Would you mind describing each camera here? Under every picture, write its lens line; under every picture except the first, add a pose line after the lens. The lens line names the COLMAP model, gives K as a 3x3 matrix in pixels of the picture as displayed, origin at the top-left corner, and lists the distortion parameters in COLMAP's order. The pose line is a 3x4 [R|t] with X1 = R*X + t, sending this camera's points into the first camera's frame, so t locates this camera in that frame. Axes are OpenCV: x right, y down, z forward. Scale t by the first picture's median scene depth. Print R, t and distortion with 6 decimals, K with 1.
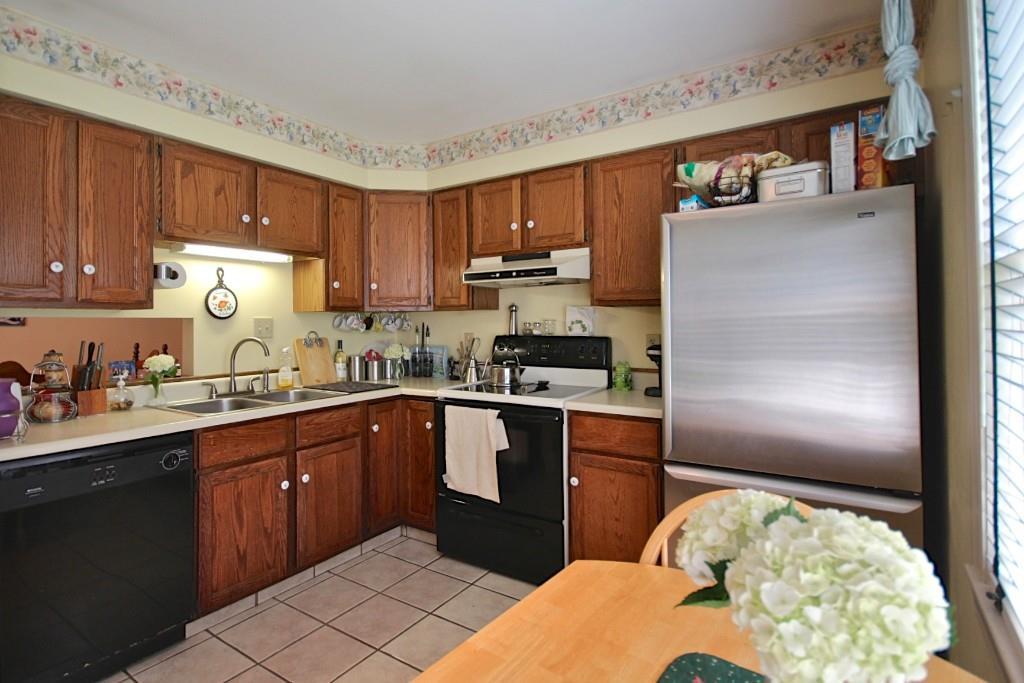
lens RADIAL K [[464.0, 0, 510.1], [0, 464.0, 310.5], [0, 0, 1]] dist [0.002063, 0.000631]
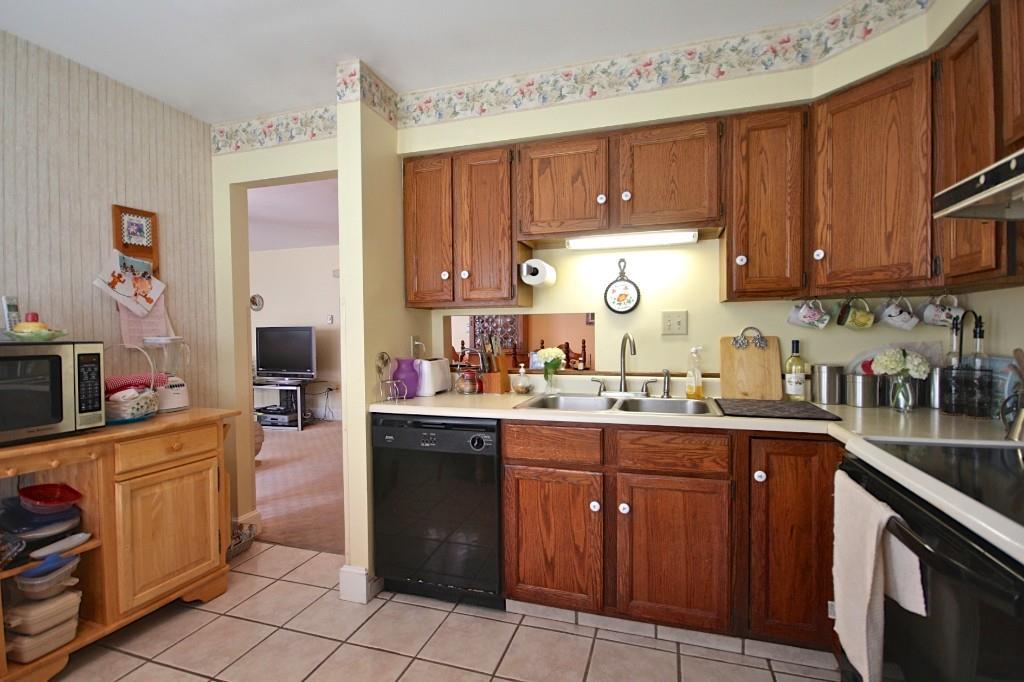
lens RADIAL K [[489.1, 0, 512.0], [0, 489.1, 341.0], [0, 0, 1]] dist [-0.002492, 0.000059]
pose [[0.299022, 0.023304, -0.953962, 0.278426], [0.035721, 0.998728, 0.035594, 0.033962], [0.953578, -0.044720, 0.297809, 0.536843]]
